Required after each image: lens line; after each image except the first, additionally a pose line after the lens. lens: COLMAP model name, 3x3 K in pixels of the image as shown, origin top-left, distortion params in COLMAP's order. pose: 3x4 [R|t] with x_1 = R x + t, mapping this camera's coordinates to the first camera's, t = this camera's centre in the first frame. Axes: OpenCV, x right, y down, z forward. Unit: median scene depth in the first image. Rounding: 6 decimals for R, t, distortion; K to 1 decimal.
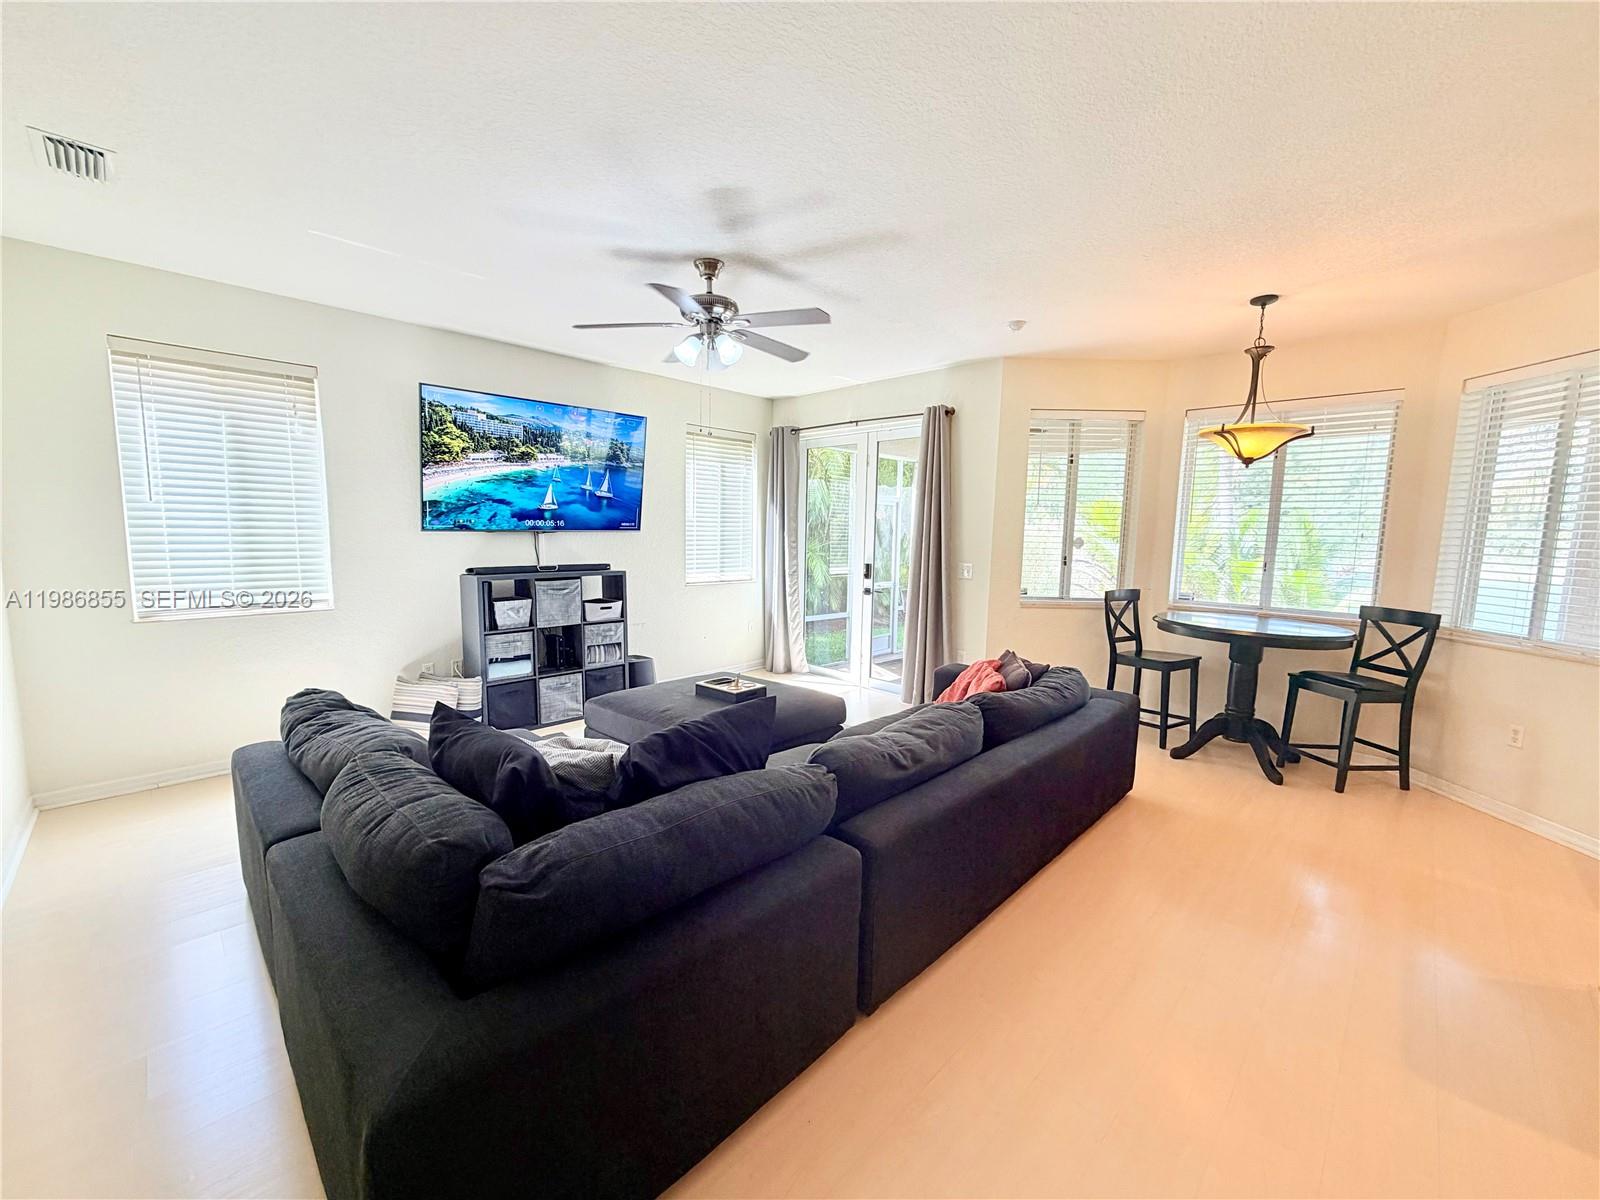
lens RADIAL K [[634.2, 0, 802.5], [0, 634.2, 592.9], [0, 0, 1]] dist [-0.002169, 0.000733]
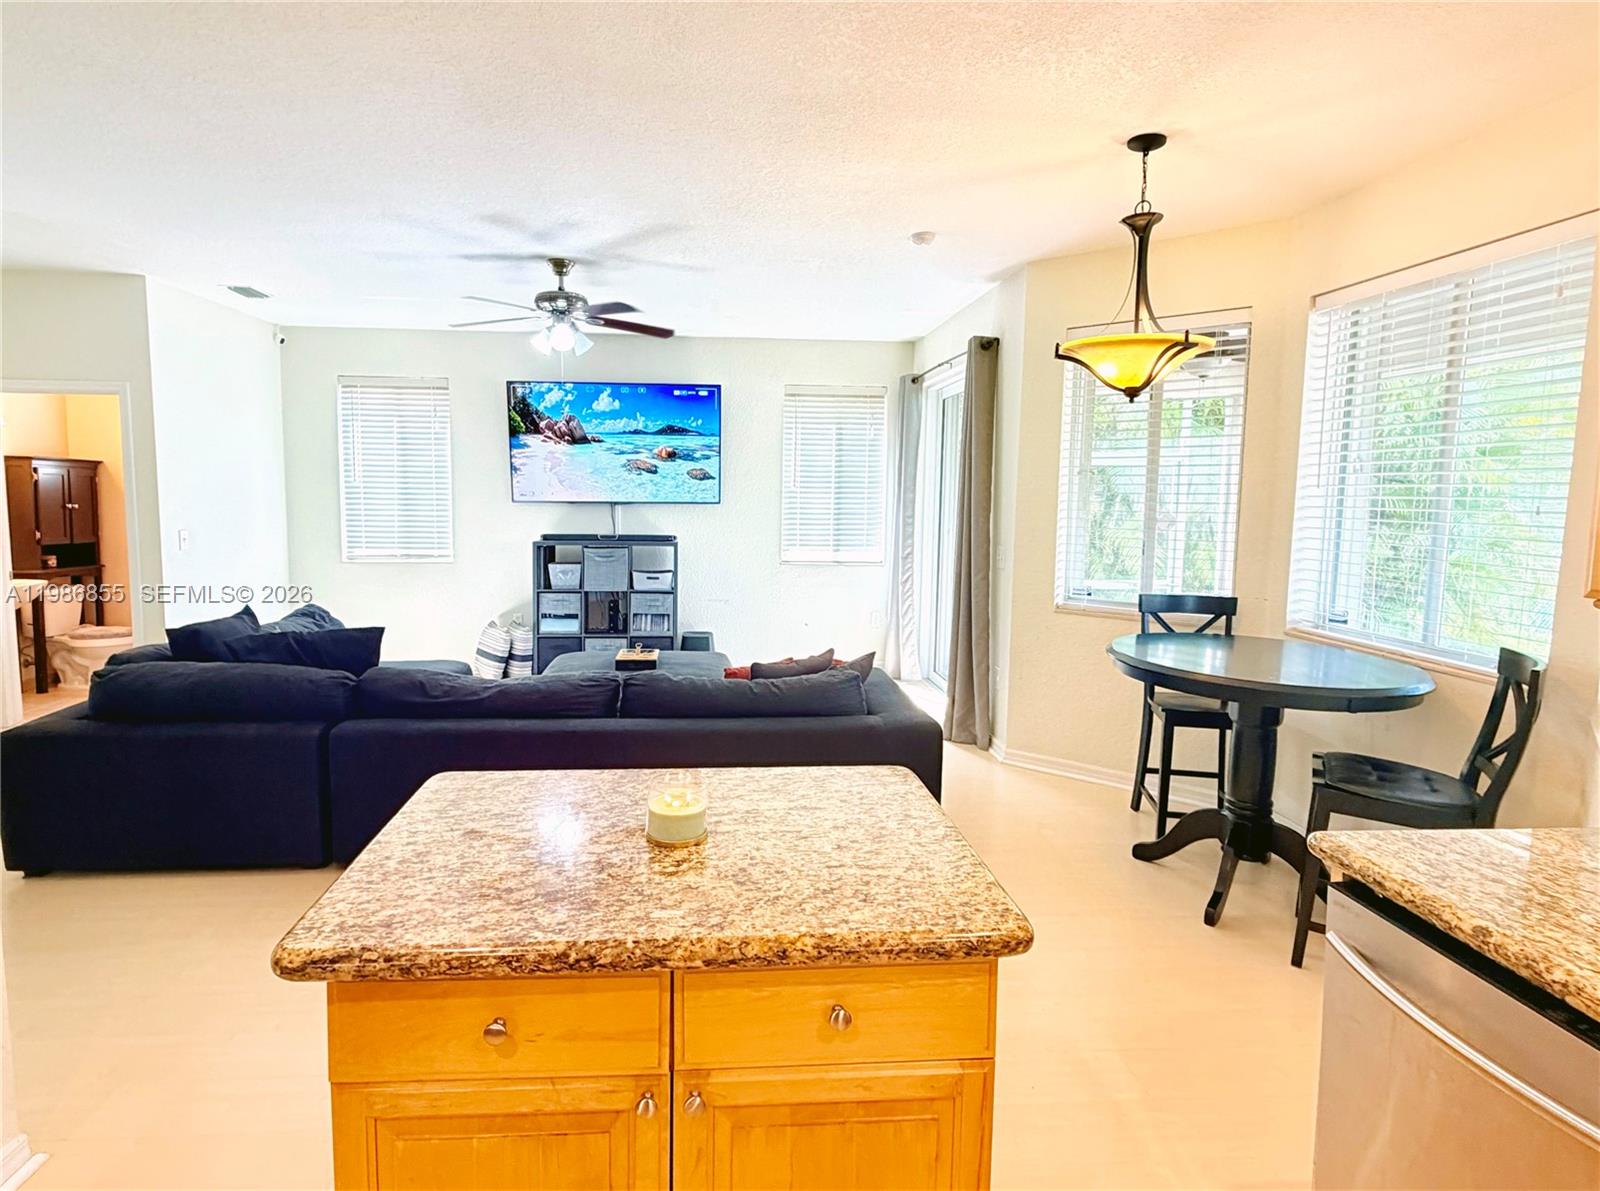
lens RADIAL K [[825.6, 0, 701.9], [0, 825.6, 576.0], [0, 0, 1]] dist [0.000803, -0.000460]
pose [[0.751433, 0.058327, -0.657226, 0.674017], [-0.067514, 0.997654, 0.011348, 0.000023], [0.656346, 0.035845, 0.753608, 0.058352]]
